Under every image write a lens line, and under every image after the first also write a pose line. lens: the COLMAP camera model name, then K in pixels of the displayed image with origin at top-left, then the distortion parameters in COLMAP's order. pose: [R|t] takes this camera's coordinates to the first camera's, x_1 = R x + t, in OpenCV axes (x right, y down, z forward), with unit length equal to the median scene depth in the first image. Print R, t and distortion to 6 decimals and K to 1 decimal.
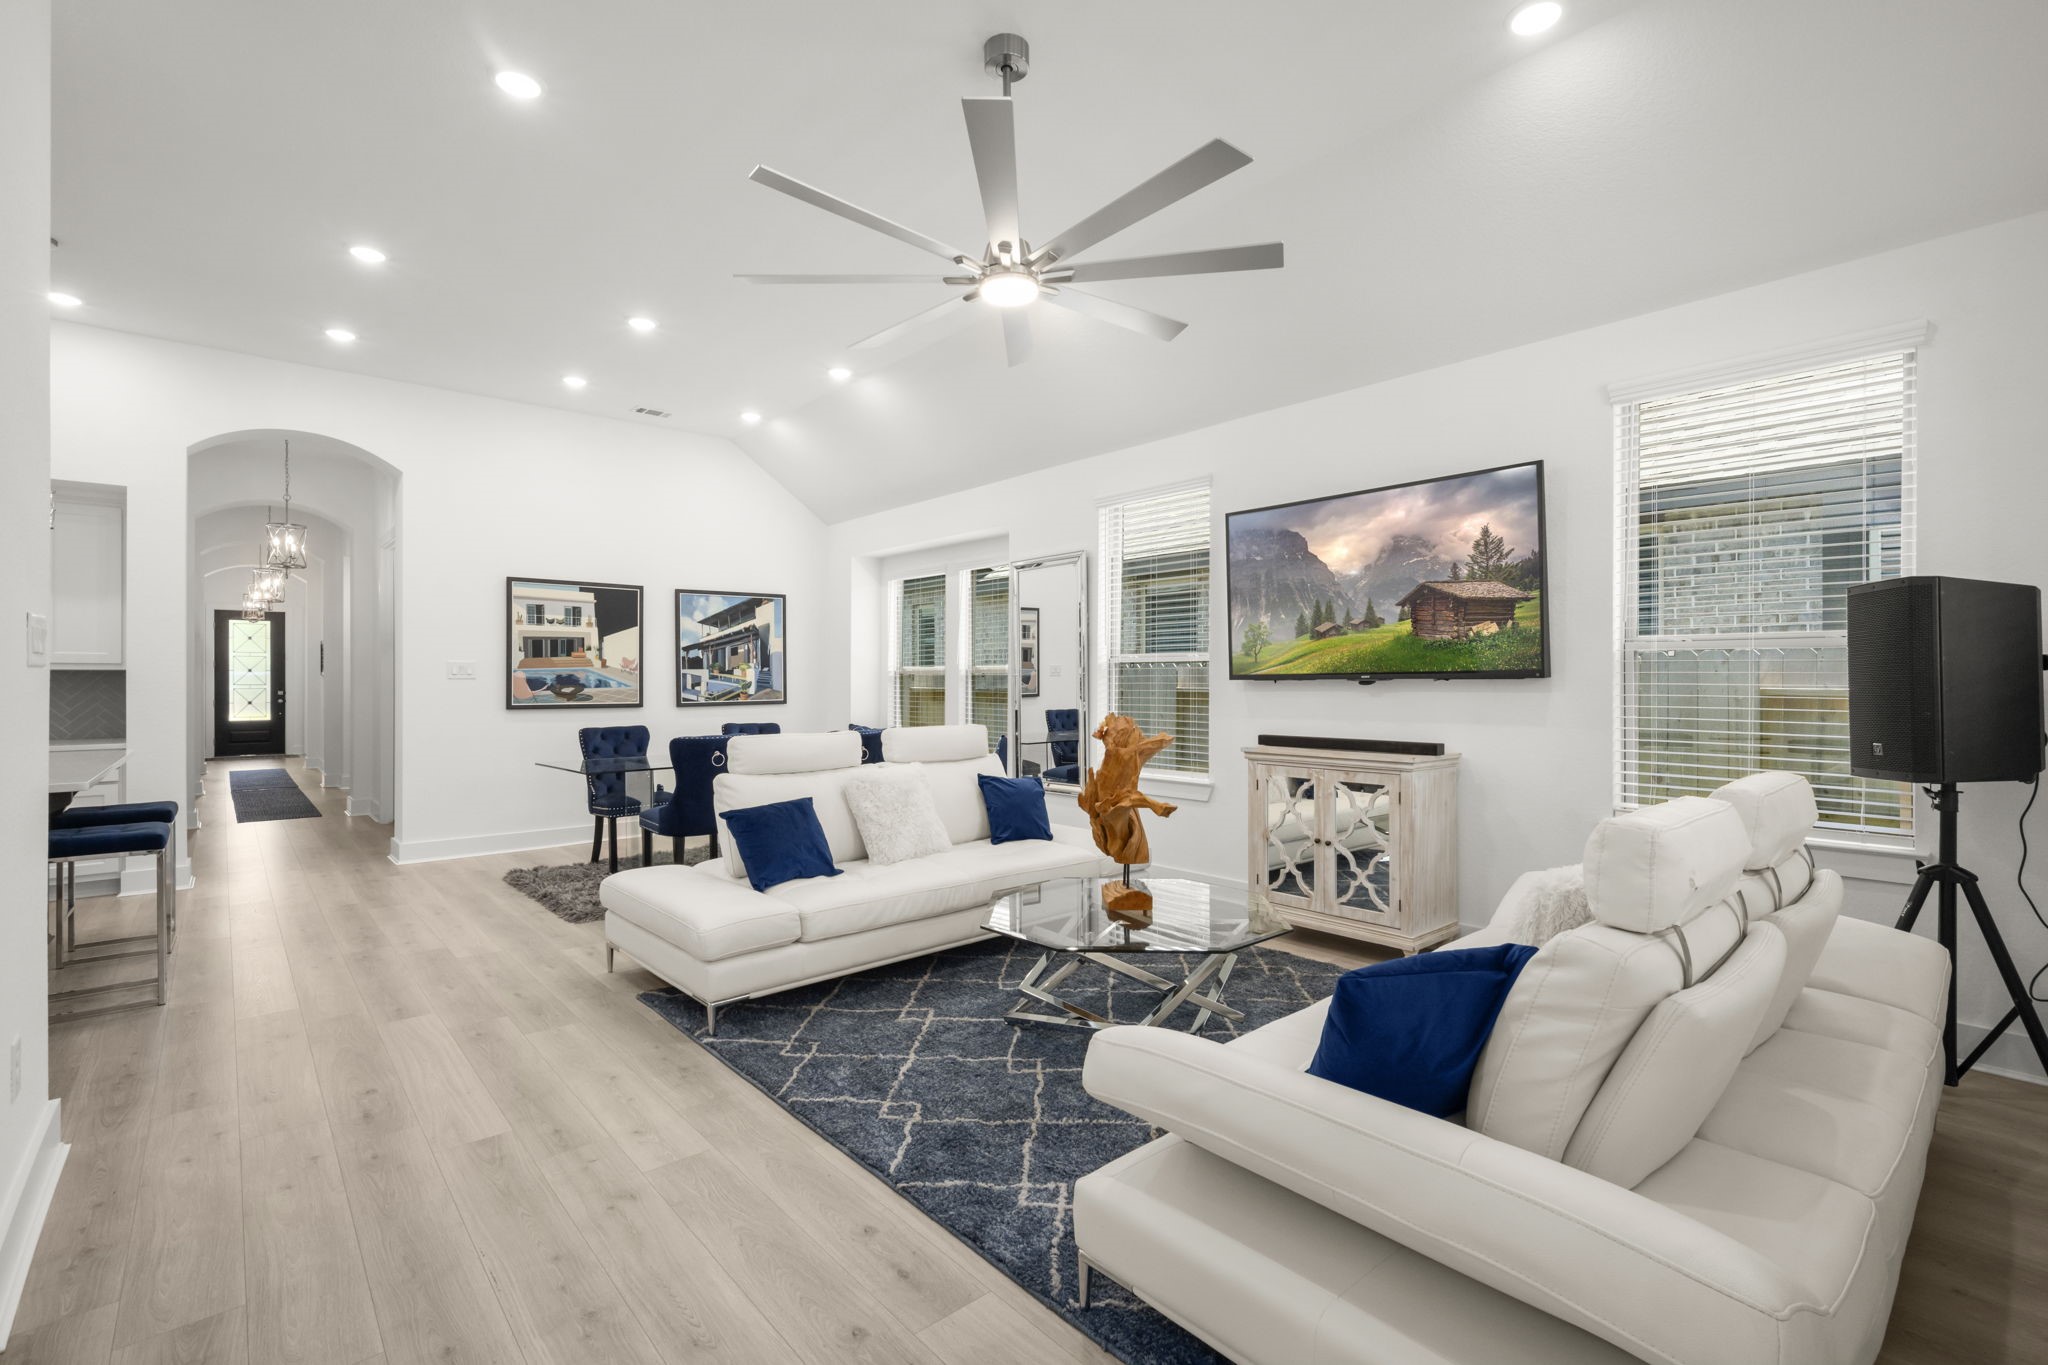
lens RADIAL K [[904.0, 0, 1026.4], [0, 904.0, 665.3], [0, 0, 1]] dist [-0.001014, -0.000196]
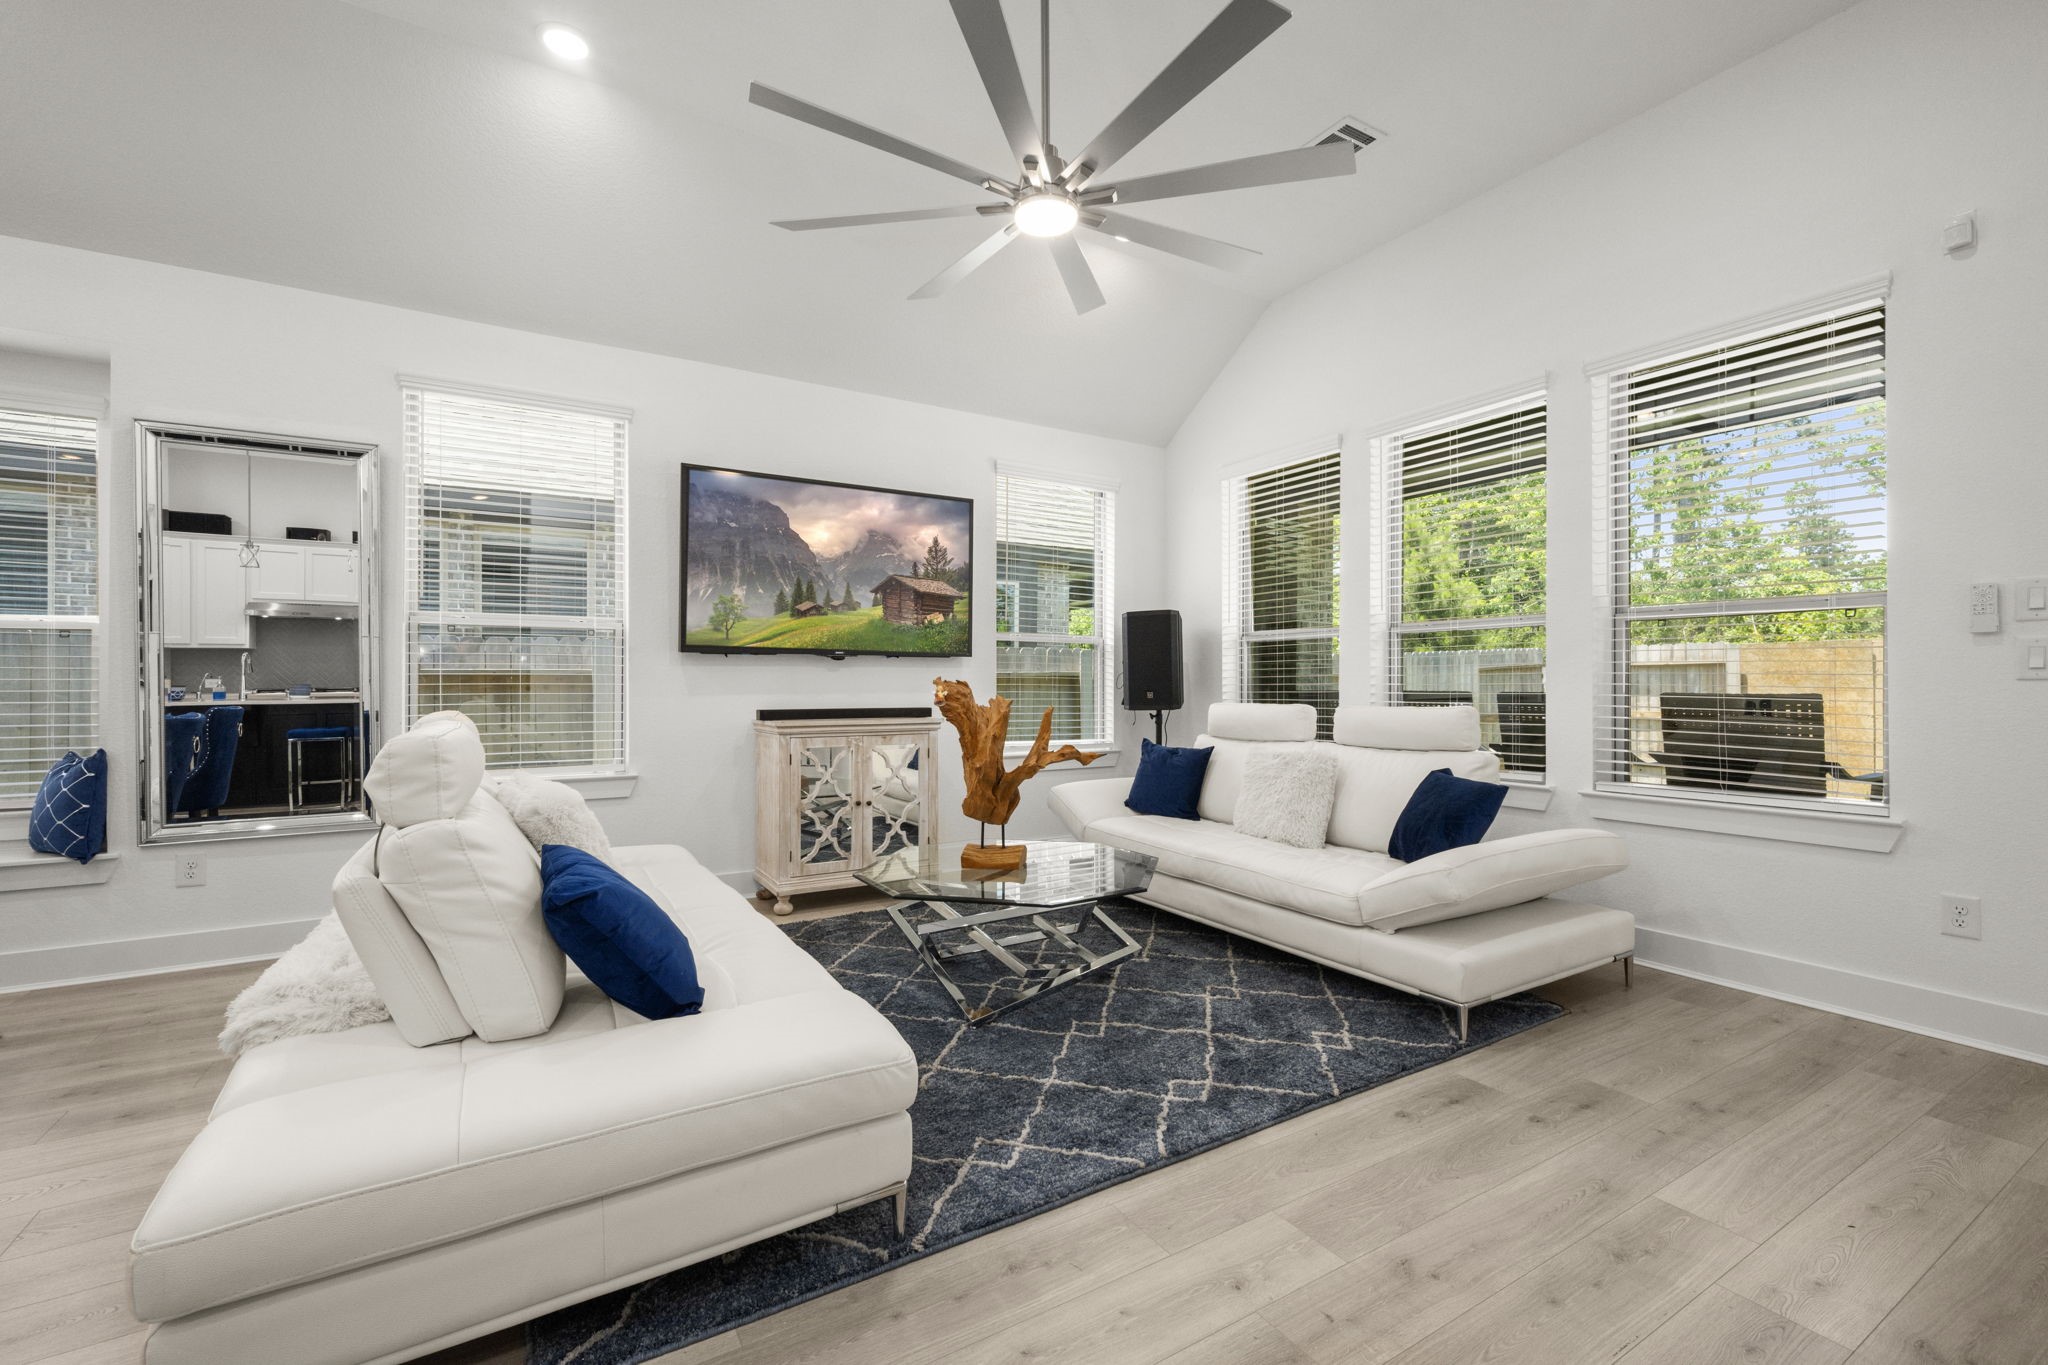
lens RADIAL K [[870.2, 0, 1030.5], [0, 870.2, 691.4], [0, 0, 1]] dist [-0.003547, -0.000205]
pose [[0.189373, -0.004361, 0.981895, -0.678406], [0.001828, 0.999990, 0.004089, 0.058505], [-0.981903, 0.001020, 0.189379, 0.655697]]
